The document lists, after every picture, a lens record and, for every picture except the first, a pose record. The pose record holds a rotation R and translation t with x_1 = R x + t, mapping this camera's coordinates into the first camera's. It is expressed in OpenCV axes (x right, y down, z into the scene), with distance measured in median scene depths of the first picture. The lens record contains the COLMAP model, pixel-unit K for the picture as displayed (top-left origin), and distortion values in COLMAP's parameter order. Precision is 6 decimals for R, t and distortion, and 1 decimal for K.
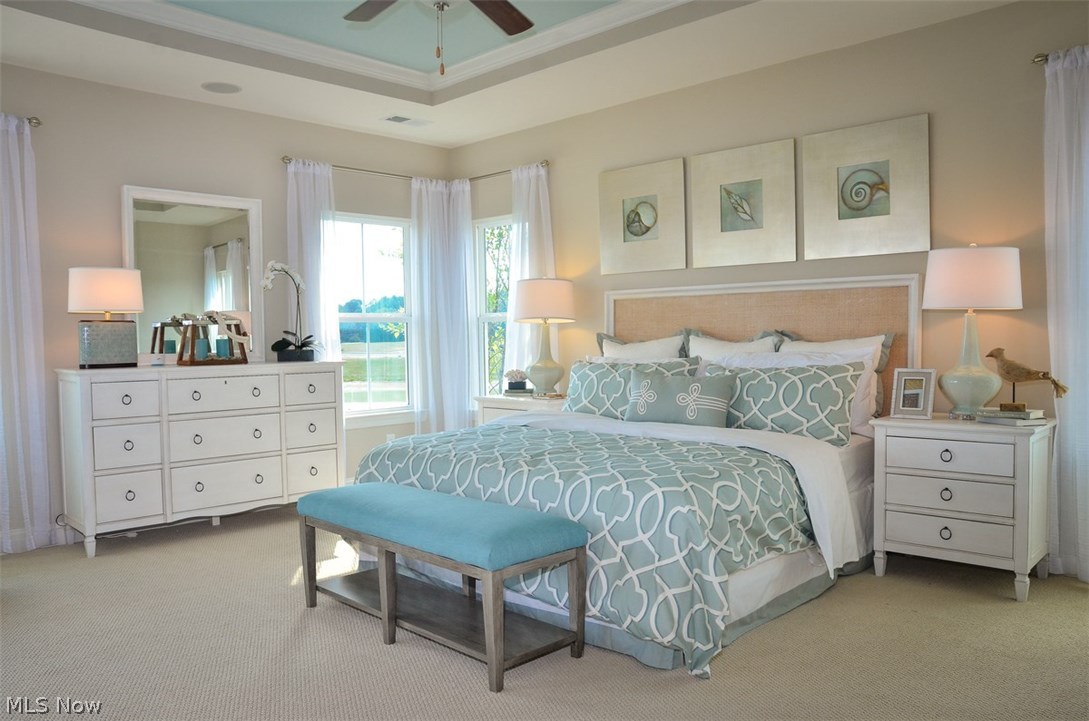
lens RADIAL K [[813.6, 0, 541.4], [0, 813.6, 368.1], [0, 0, 1]] dist [-0.118537, 0.104284]
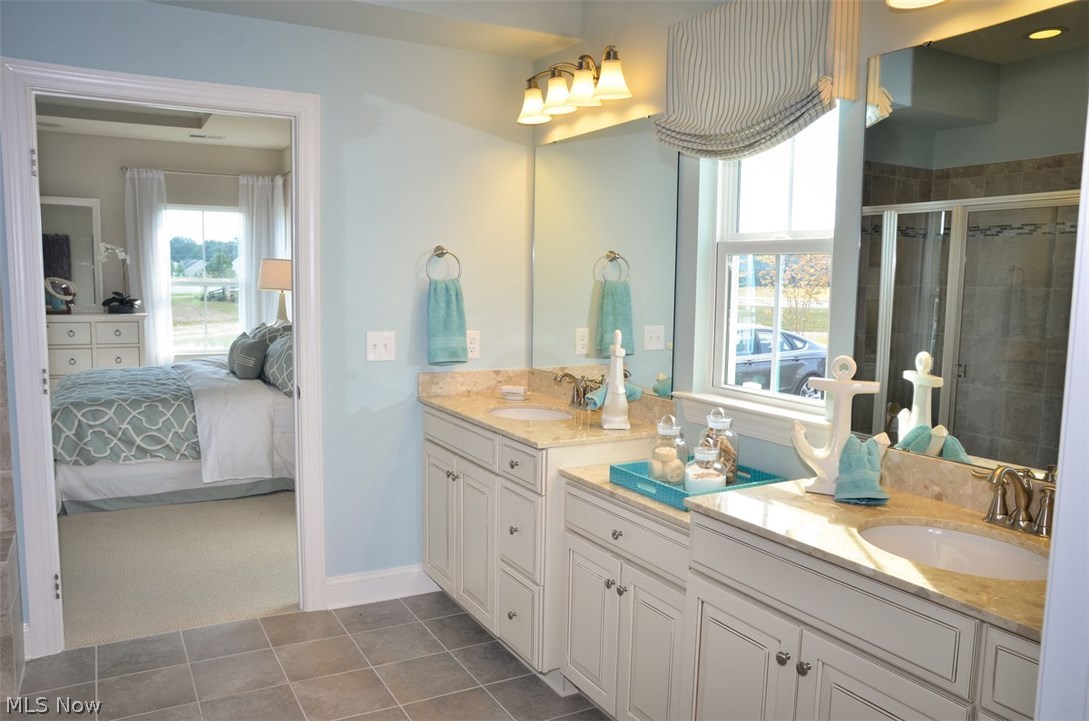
lens RADIAL K [[837.0, 0, 547.8], [0, 837.0, 368.8], [0, 0, 1]] dist [-0.127755, 0.105309]
pose [[0.956563, 0.069953, -0.283009, 0.570229], [-0.051457, 0.996056, 0.072276, -0.037511], [0.286949, -0.054574, 0.956390, -0.111609]]
